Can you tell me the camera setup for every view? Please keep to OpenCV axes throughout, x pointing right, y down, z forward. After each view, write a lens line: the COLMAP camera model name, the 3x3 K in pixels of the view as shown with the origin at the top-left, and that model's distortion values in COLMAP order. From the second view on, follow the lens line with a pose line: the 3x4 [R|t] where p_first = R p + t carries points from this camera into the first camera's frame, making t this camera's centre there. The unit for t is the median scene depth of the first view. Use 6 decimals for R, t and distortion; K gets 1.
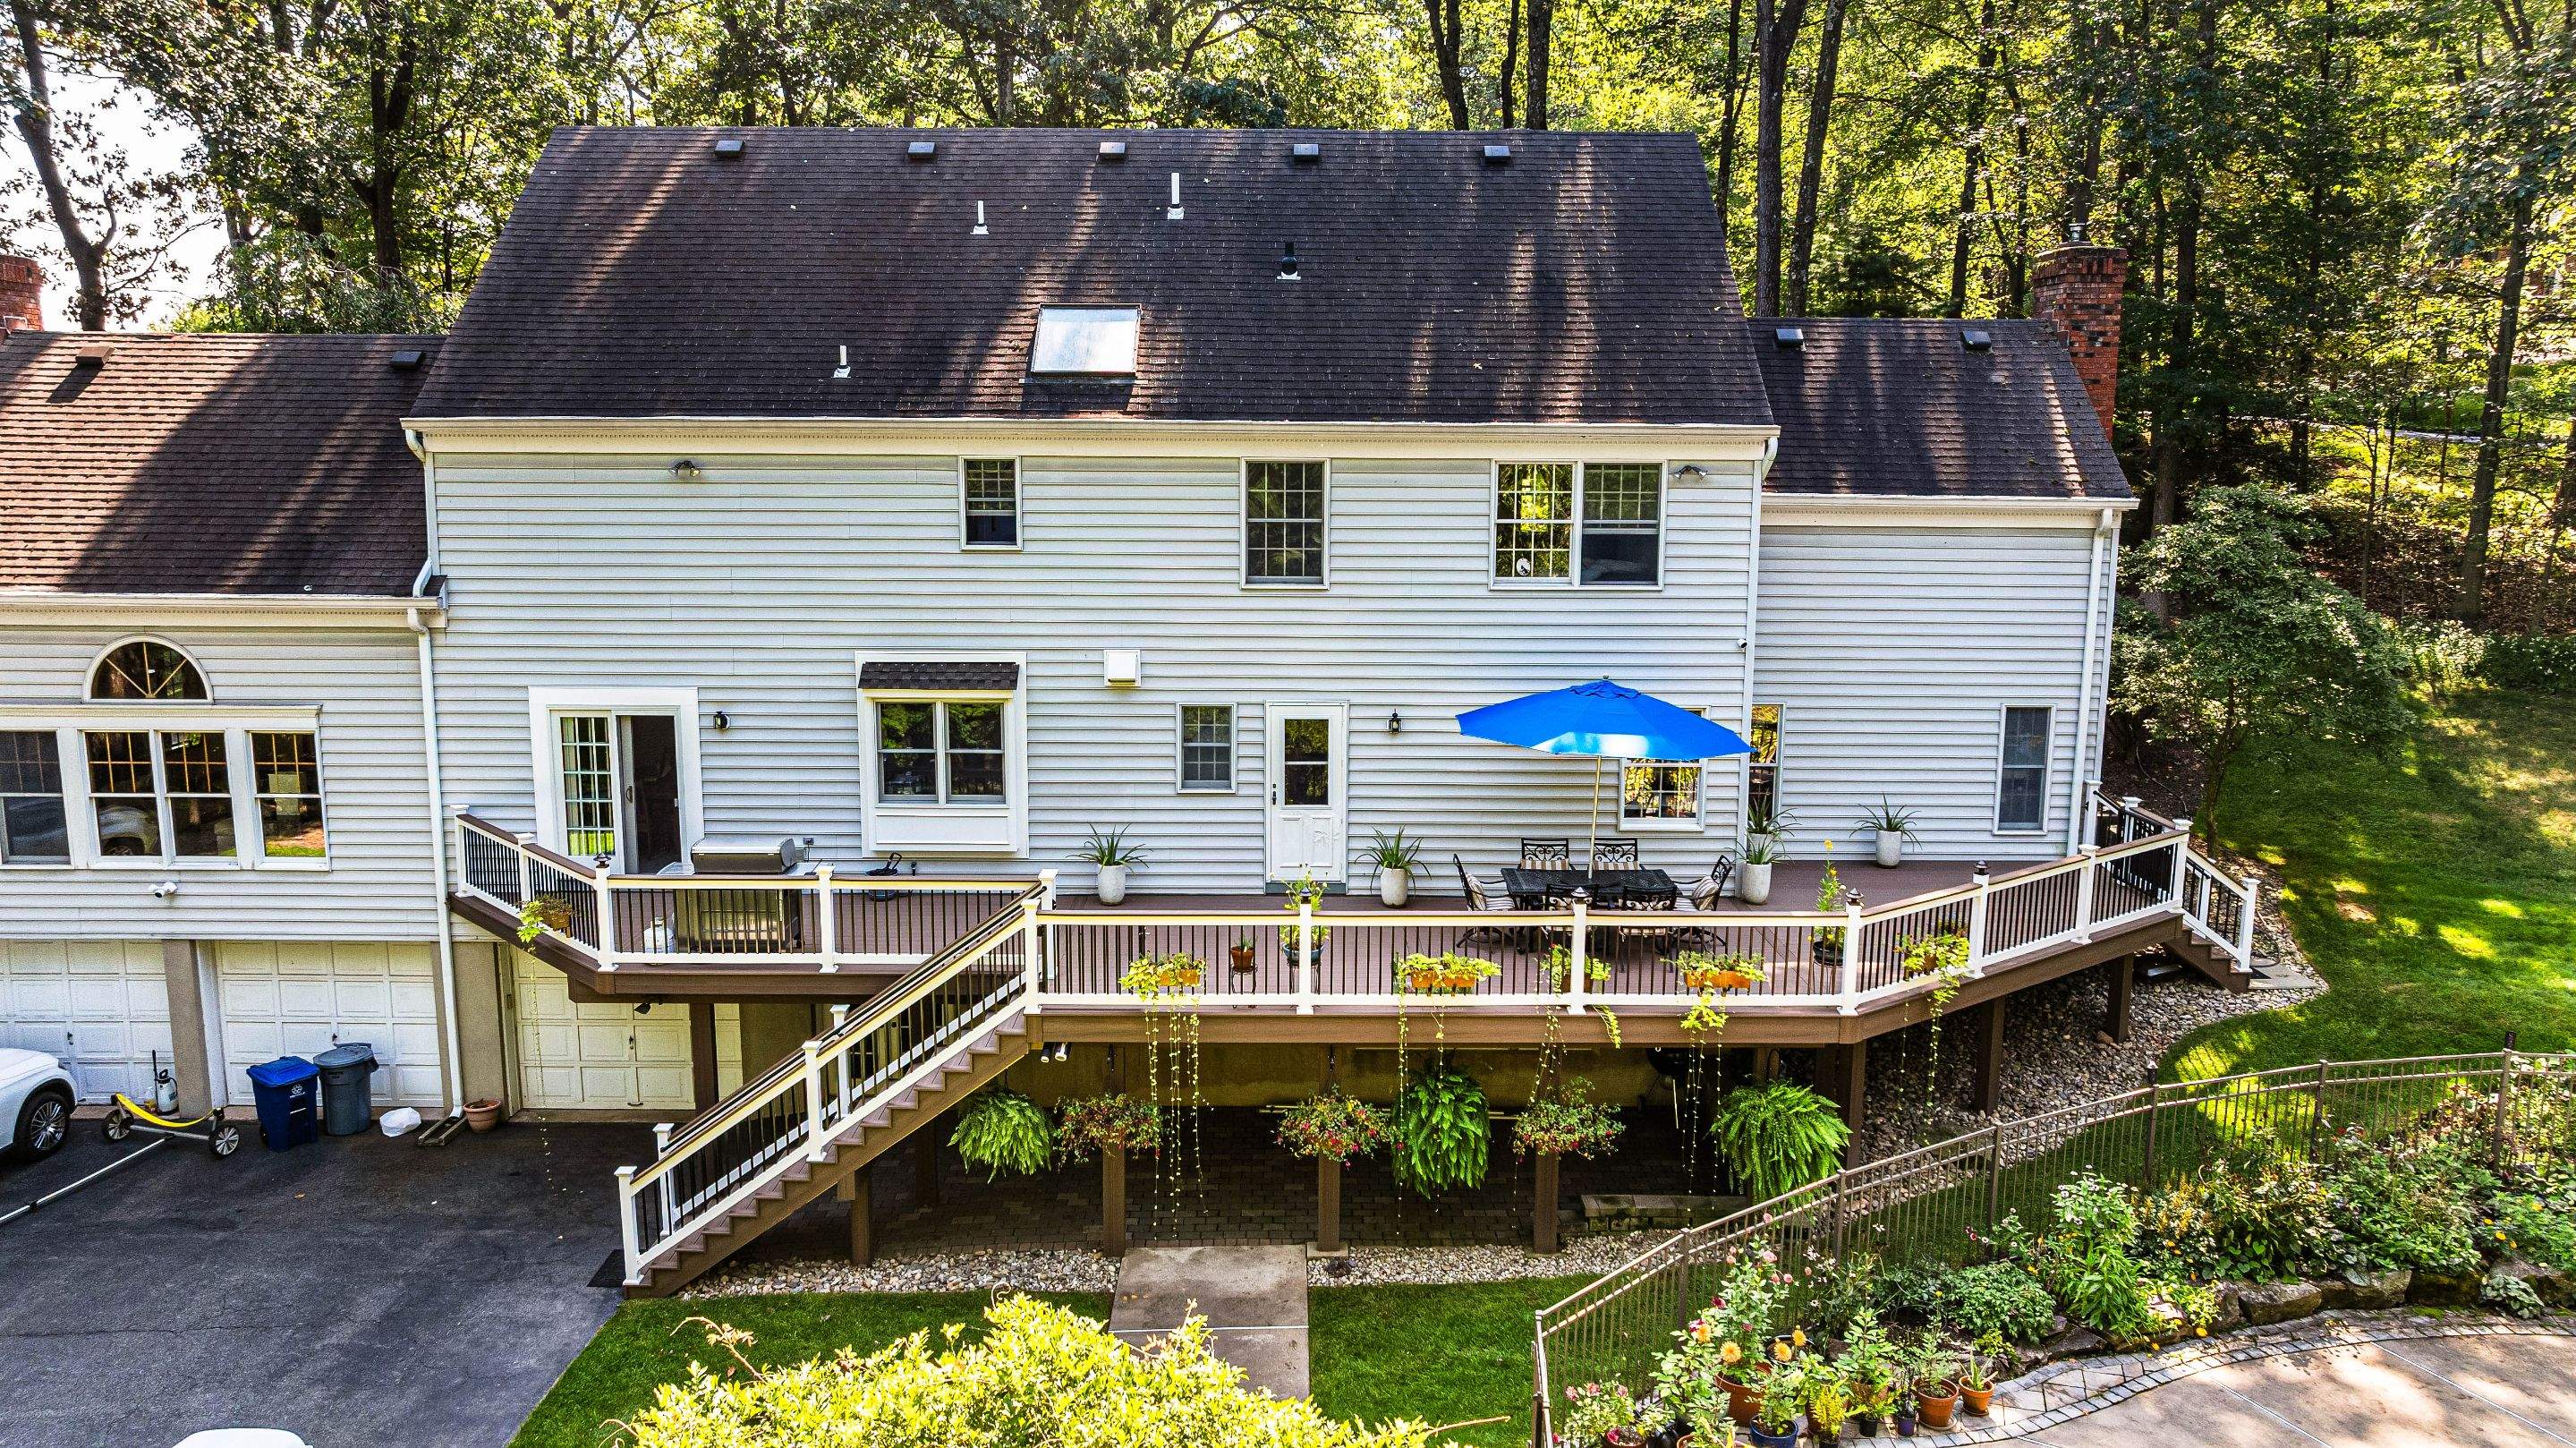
lens RADIAL K [[1797.7, 0, 1283.2], [0, 1797.7, 725.2], [0, 0, 1]] dist [-0.035564, 0.006639]
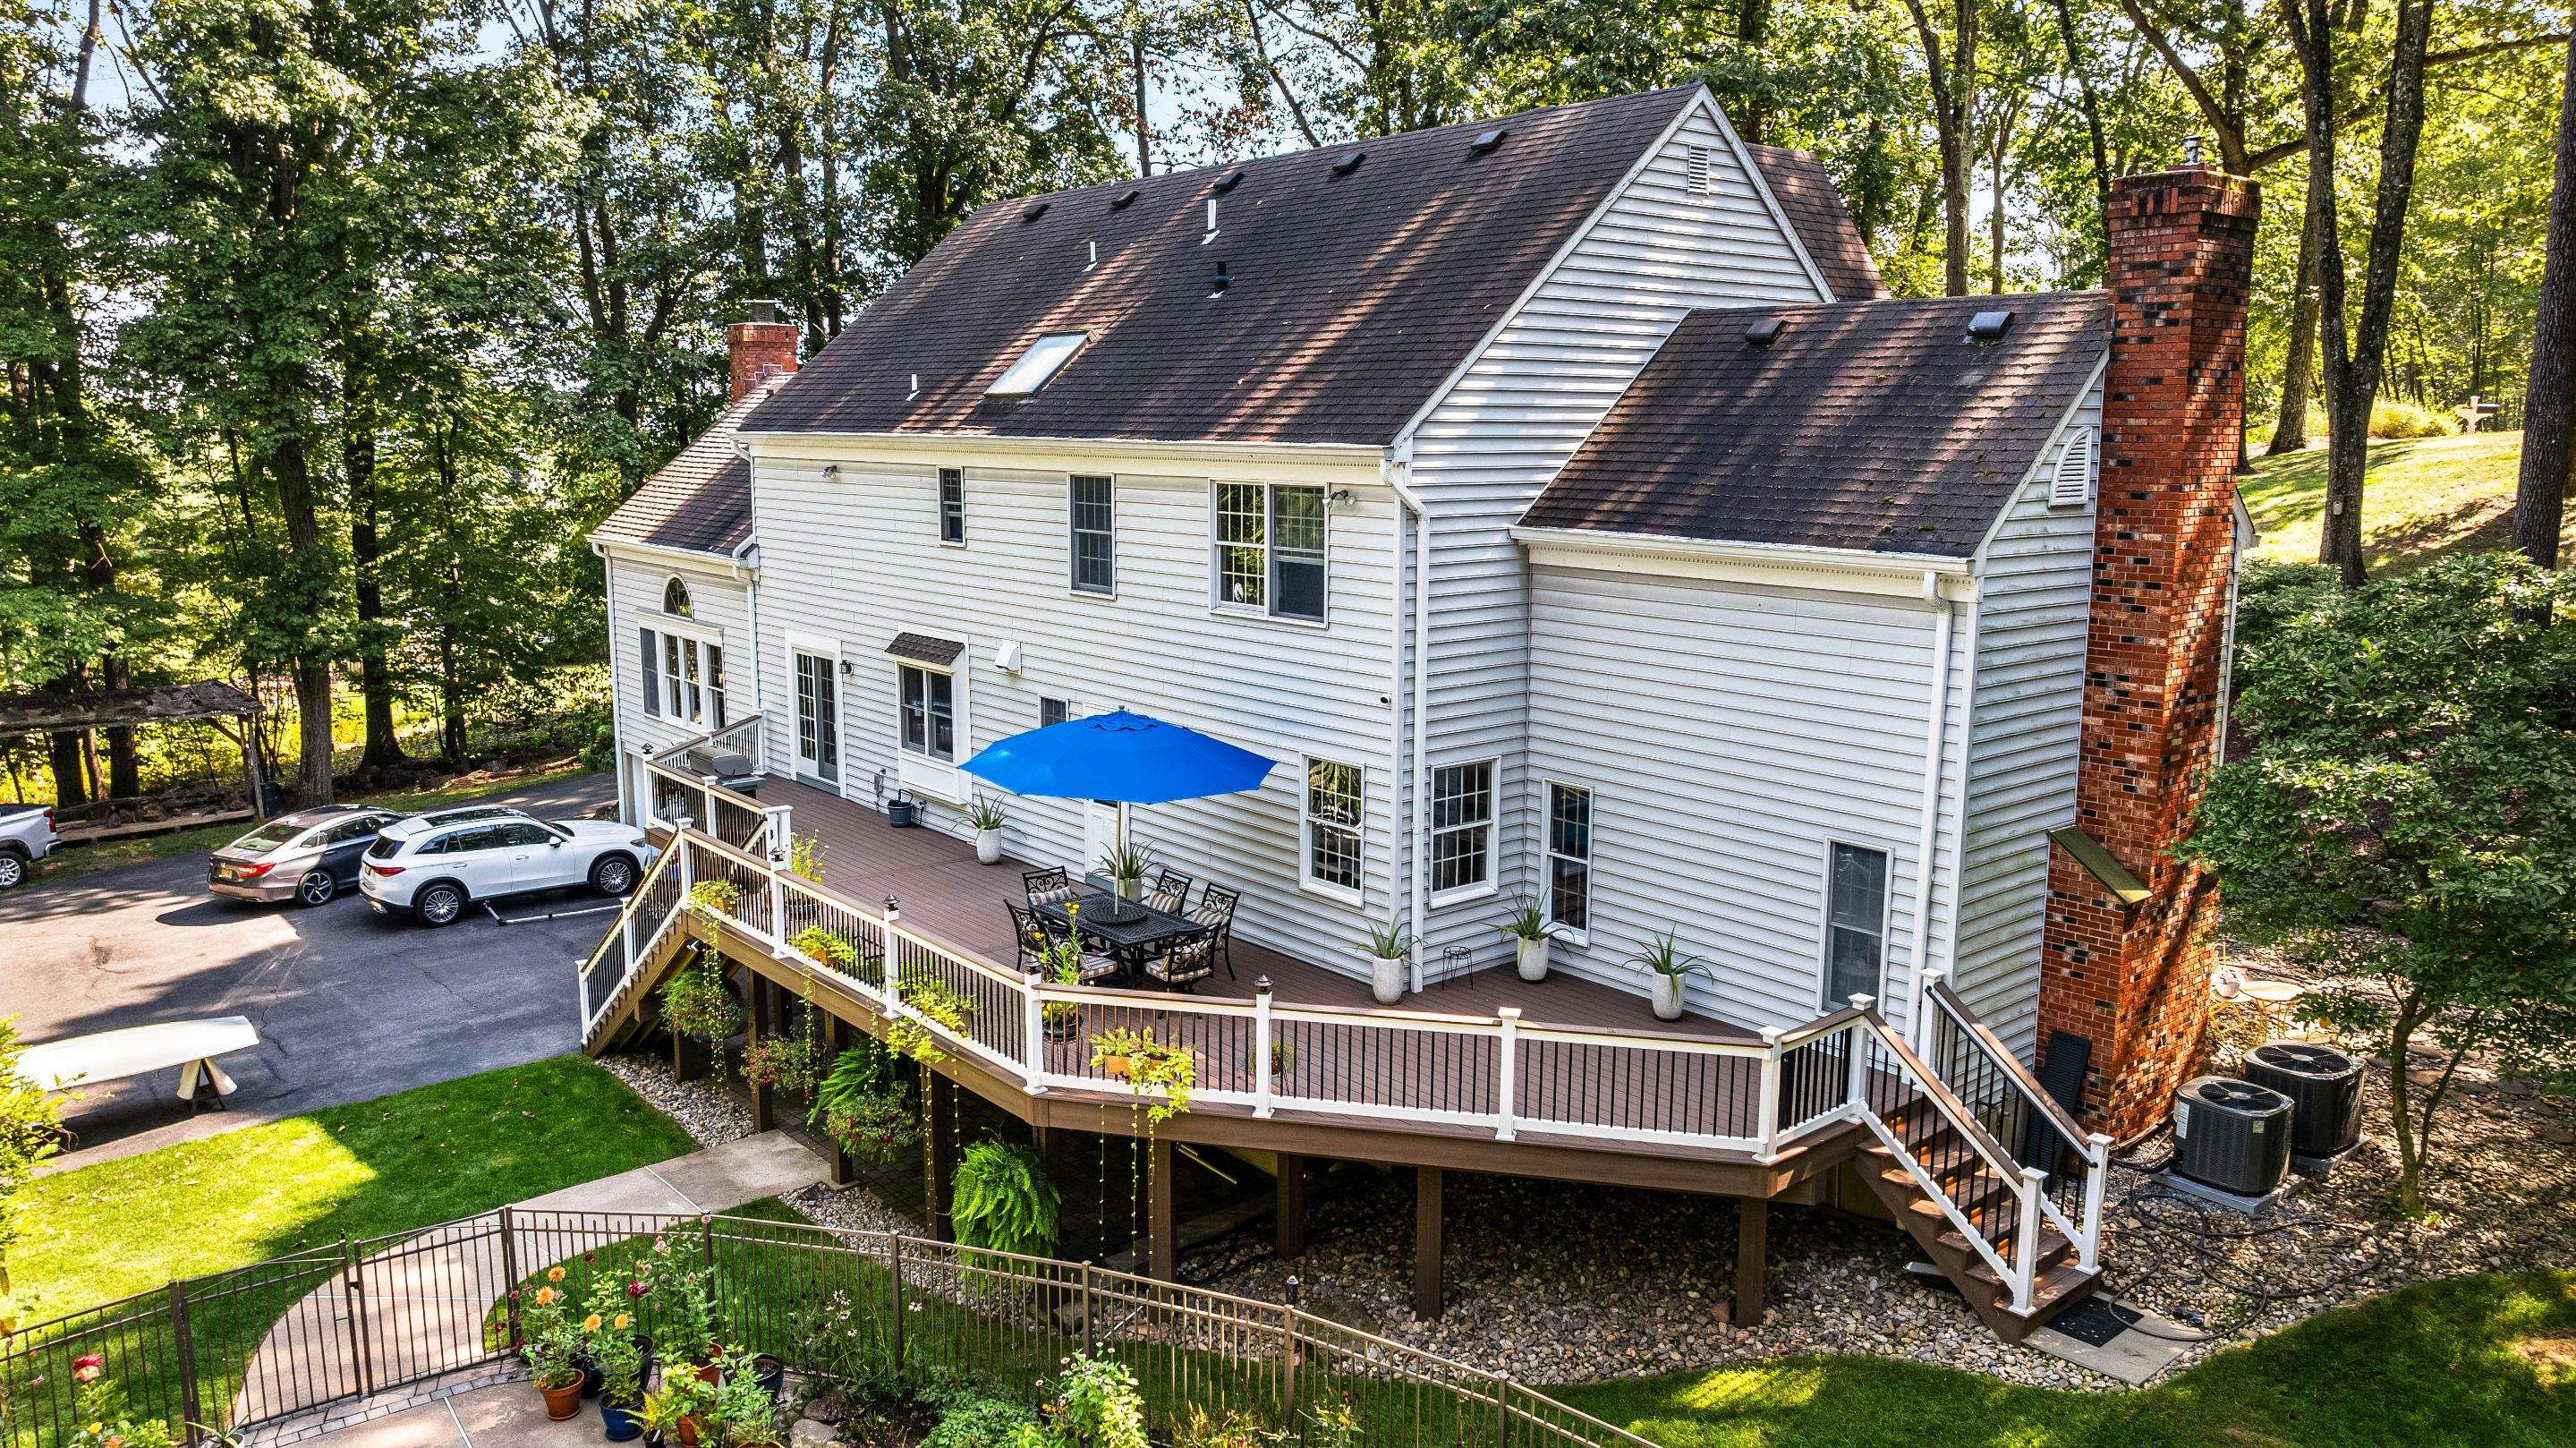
lens RADIAL K [[1797.7, 0, 1281.5], [0, 1797.7, 719.3], [0, 0, 1]] dist [-0.035564, 0.006639]
pose [[0.643608, 0.124112, -0.755225, 0.877332], [-0.127485, 0.990363, 0.054111, -0.075994], [0.754663, 0.061453, 0.653228, 0.401179]]
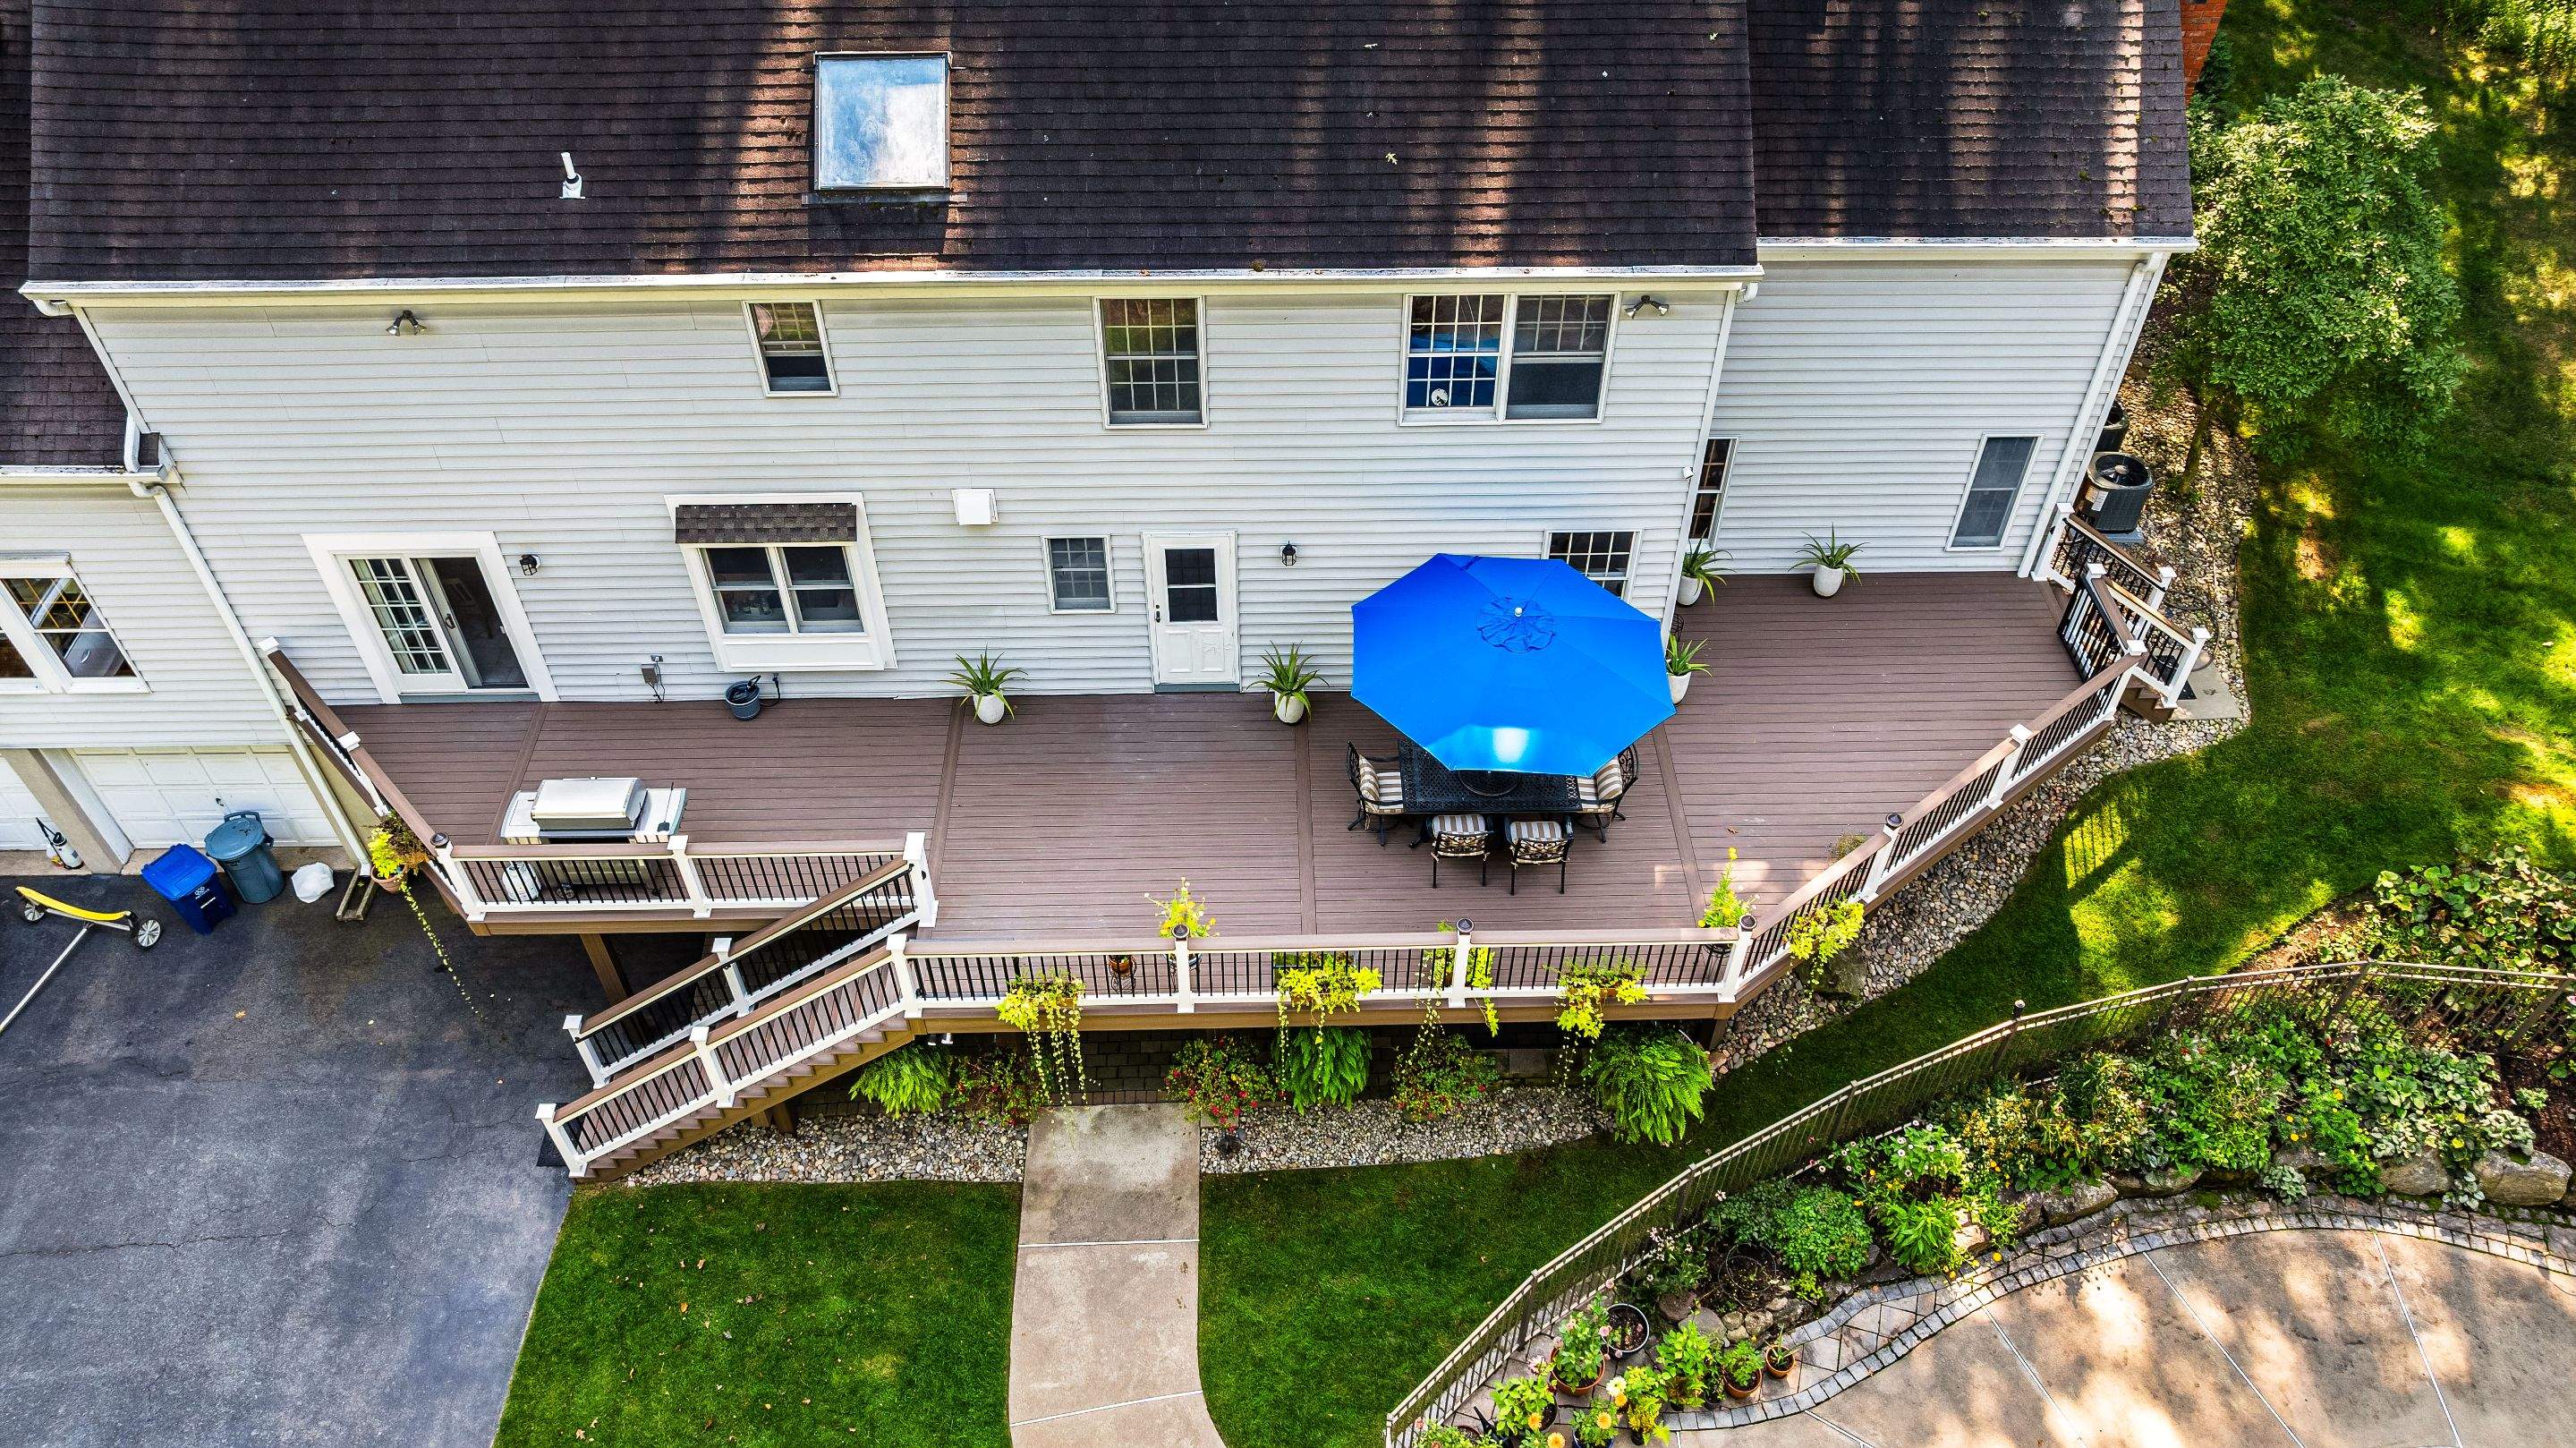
lens RADIAL K [[1797.7, 0, 1290.2], [0, 1797.7, 708.8], [0, 0, 1]] dist [-0.035564, 0.006639]
pose [[0.999681, -0.020445, 0.014803, 0.048613], [0.007855, 0.809317, 0.587320, -0.465975], [-0.023988, -0.587016, 0.809220, 0.236267]]
